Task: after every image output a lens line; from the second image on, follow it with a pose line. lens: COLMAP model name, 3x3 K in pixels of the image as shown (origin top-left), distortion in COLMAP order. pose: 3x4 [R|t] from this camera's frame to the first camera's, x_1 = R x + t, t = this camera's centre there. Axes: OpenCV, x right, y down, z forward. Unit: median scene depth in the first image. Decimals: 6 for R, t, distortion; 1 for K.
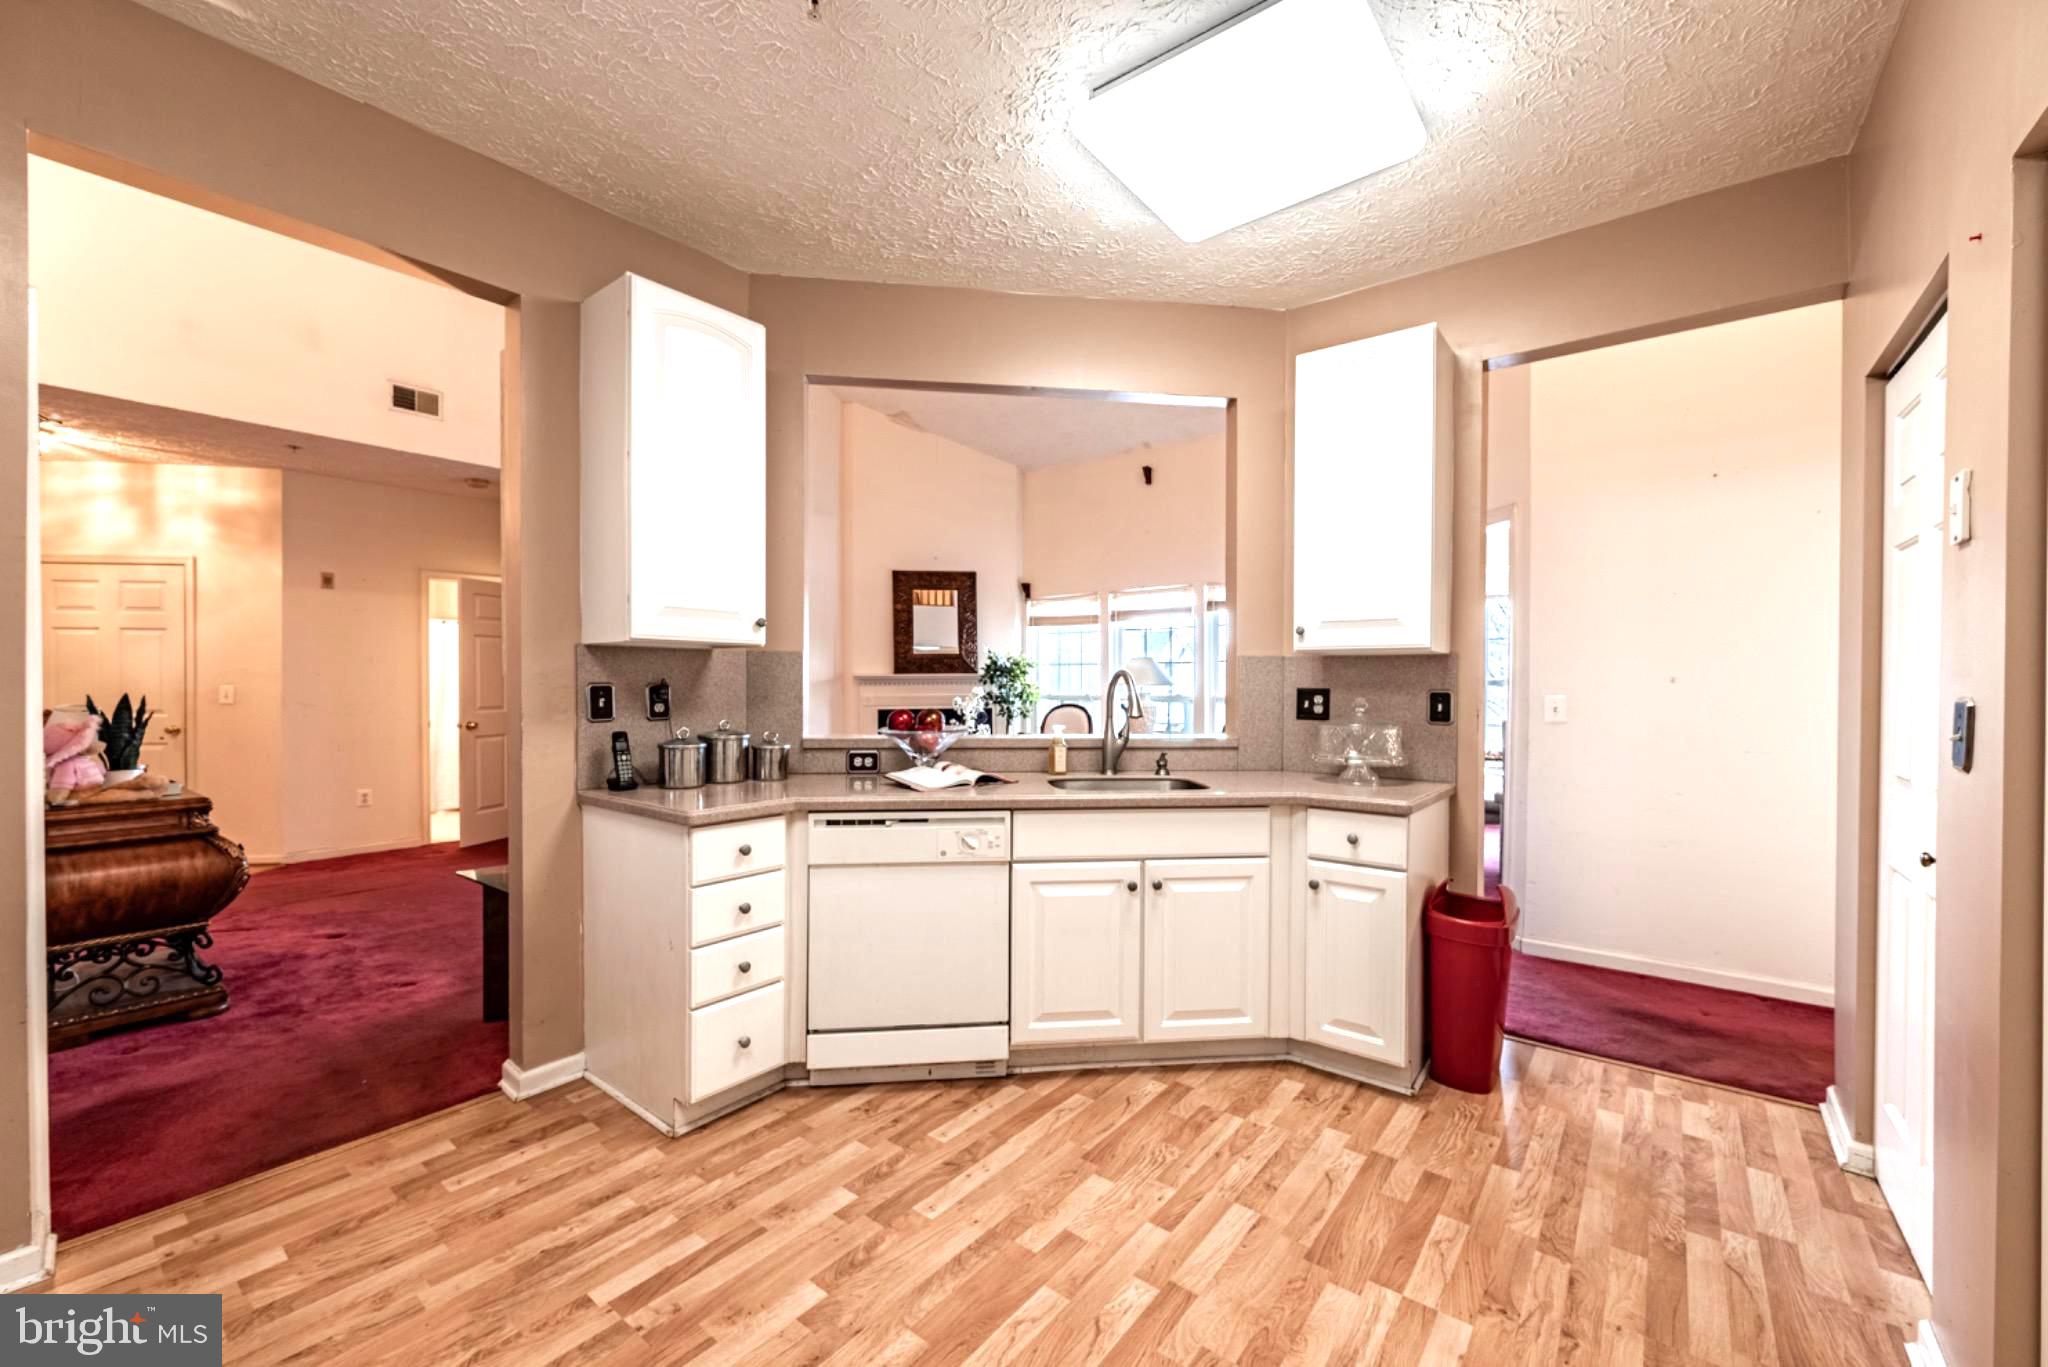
lens RADIAL K [[816.3, 0, 1020.8], [0, 816.3, 685.3], [0, 0, 1]] dist [0.000178, 0.000150]
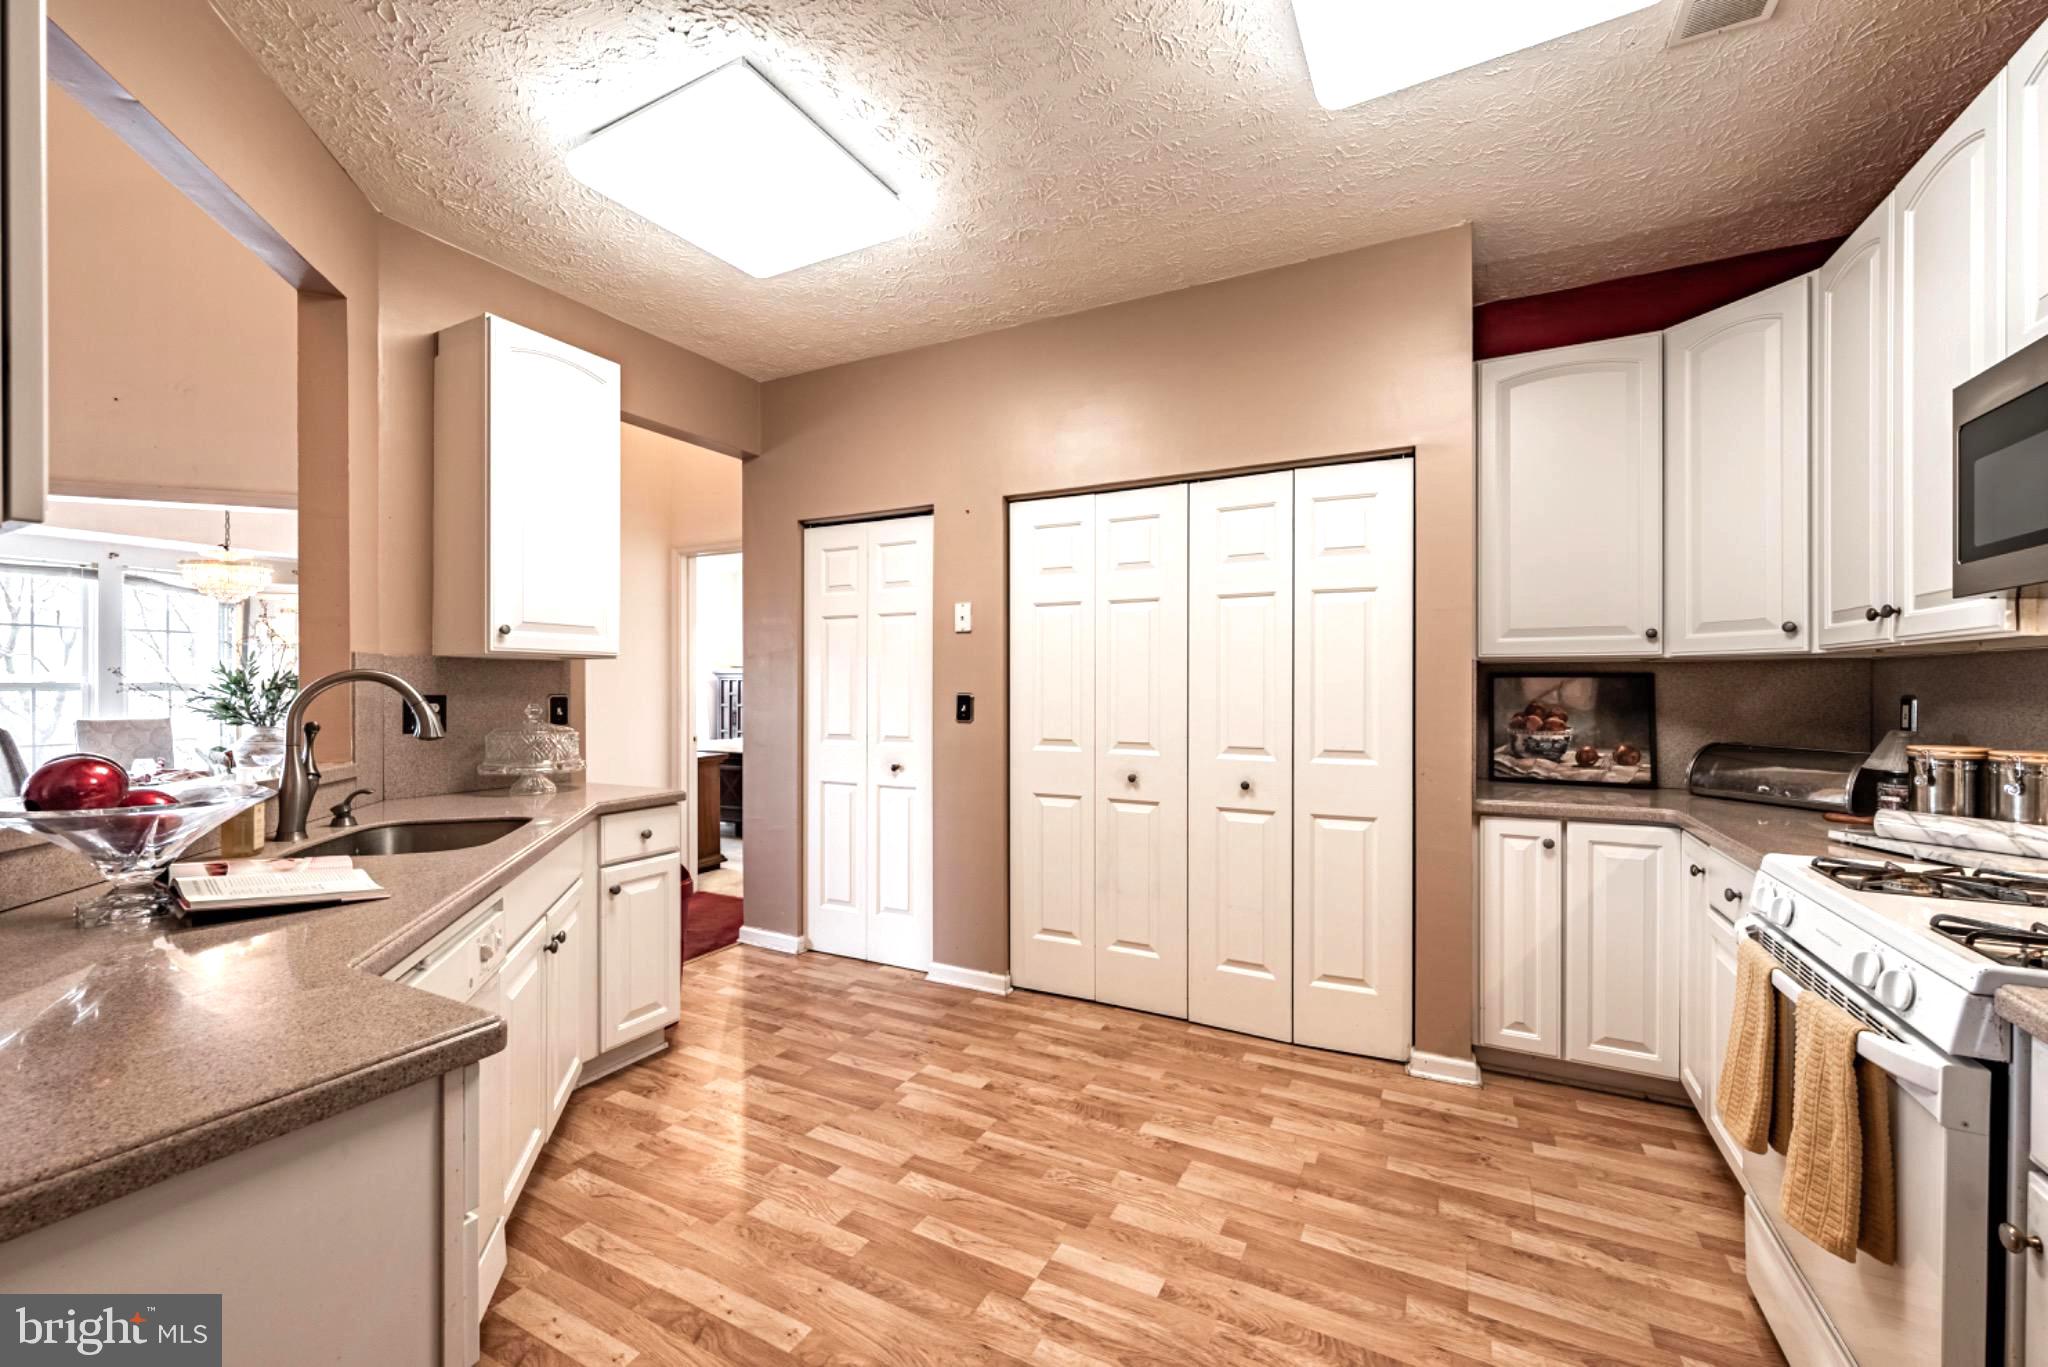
lens RADIAL K [[824.3, 0, 1024.0], [0, 824.3, 683.5], [0, 0, 1]] dist [0.002565, 0.000284]
pose [[-0.190063, 0.000780, 0.981772, -0.829604], [0.003701, 0.999993, -0.000078, -0.007464], [-0.981765, 0.003618, -0.190065, 0.796167]]
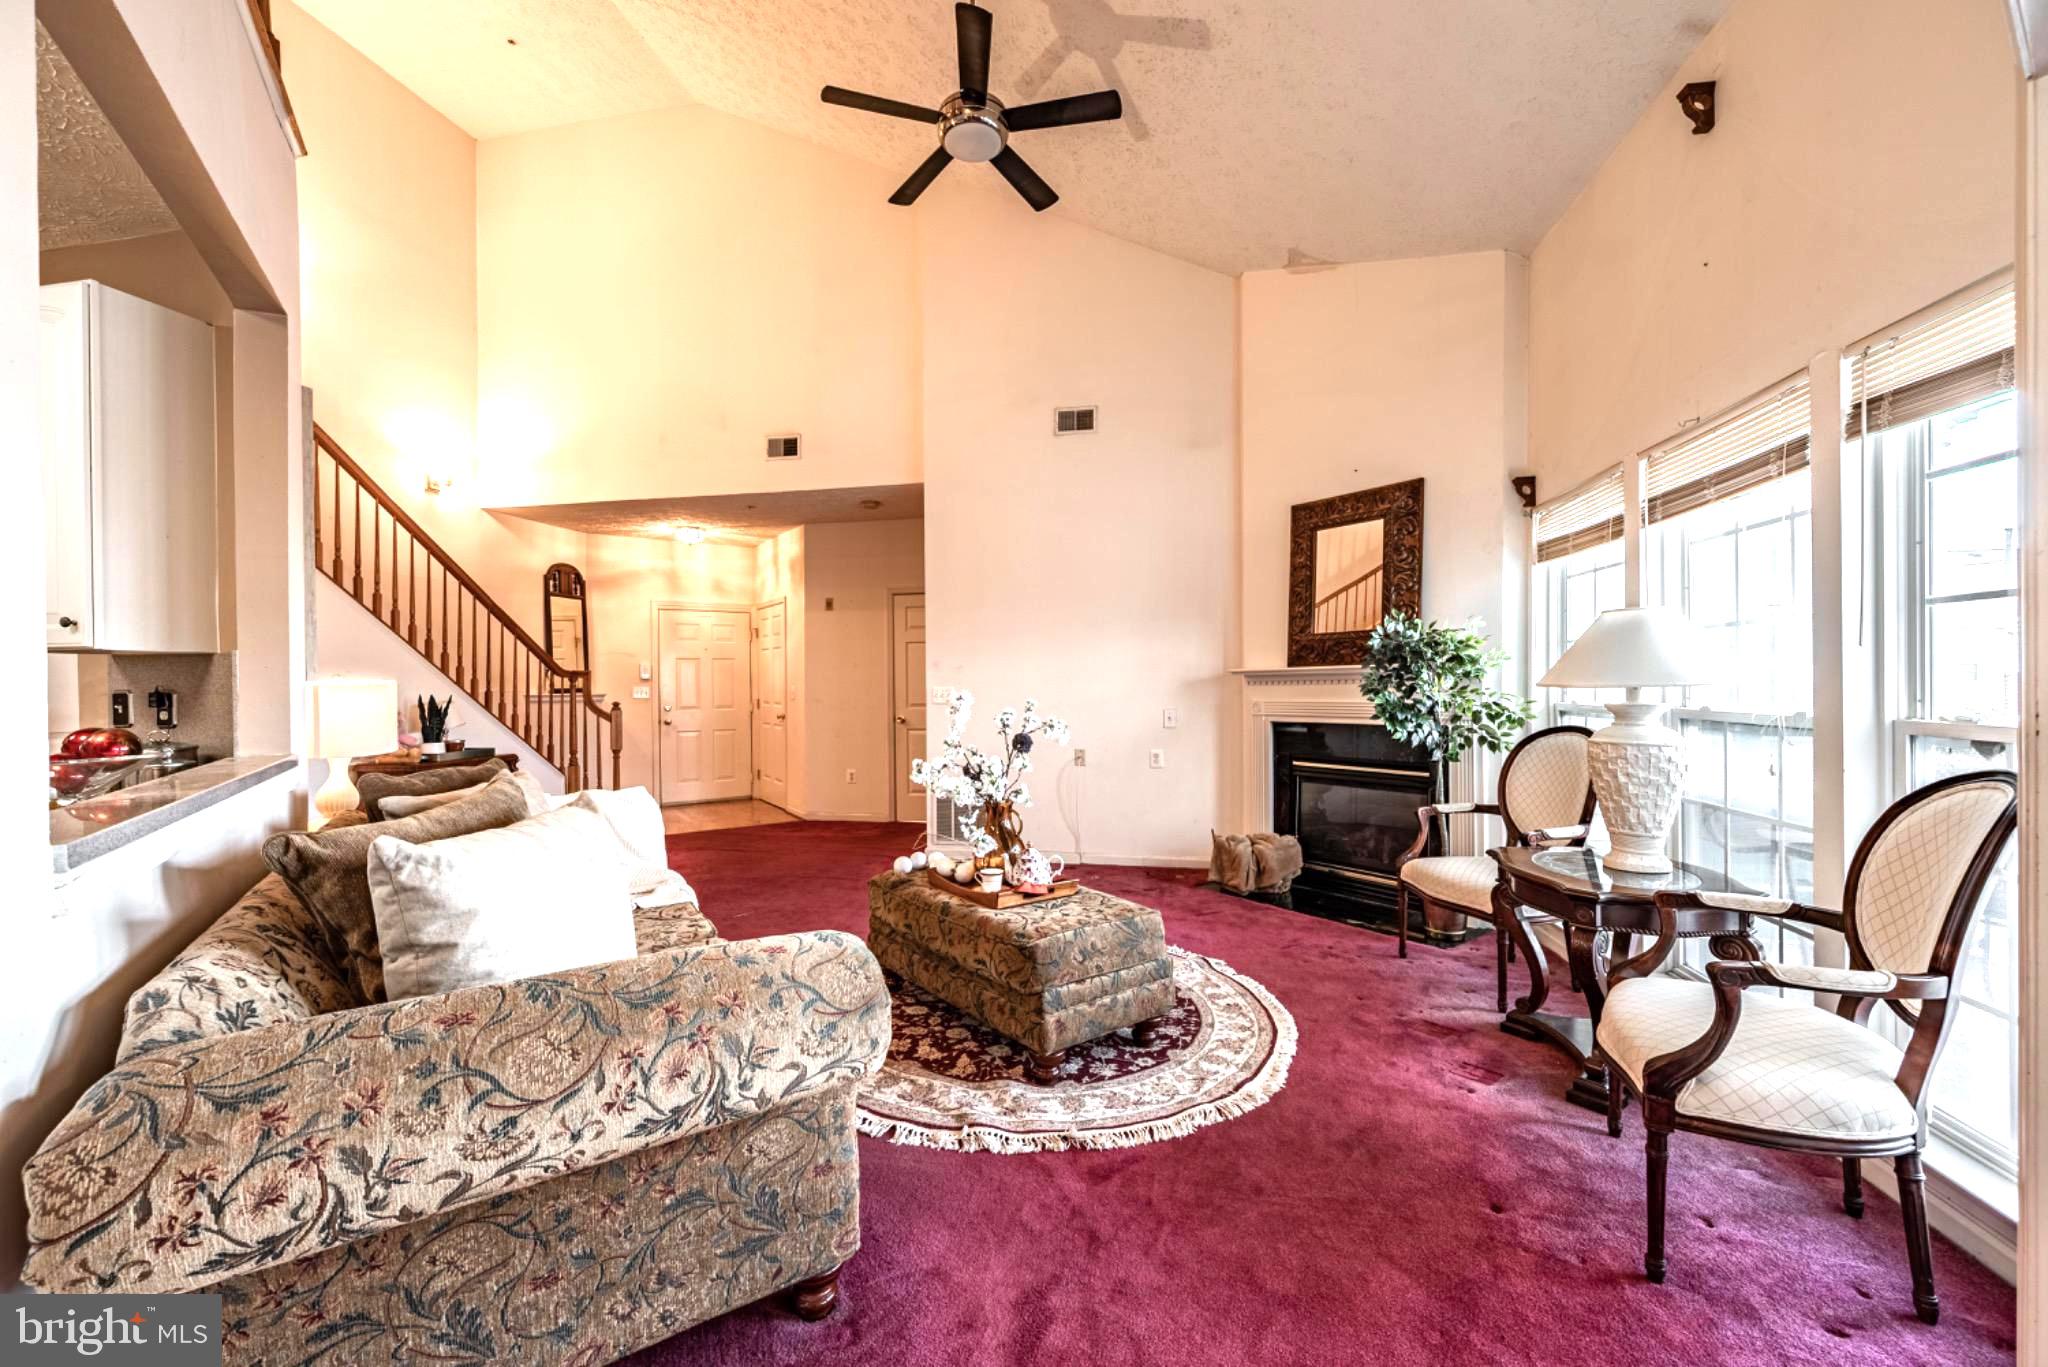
lens RADIAL K [[805.6, 0, 1024.0], [0, 805.6, 683.5], [0, 0, 1]] dist [0.001353, 0.000138]
pose [[0.451564, -0.001404, -0.892238, 1.088333], [0.005274, 0.999985, 0.001095, -0.008448], [0.892223, -0.005200, 0.451565, 1.820101]]
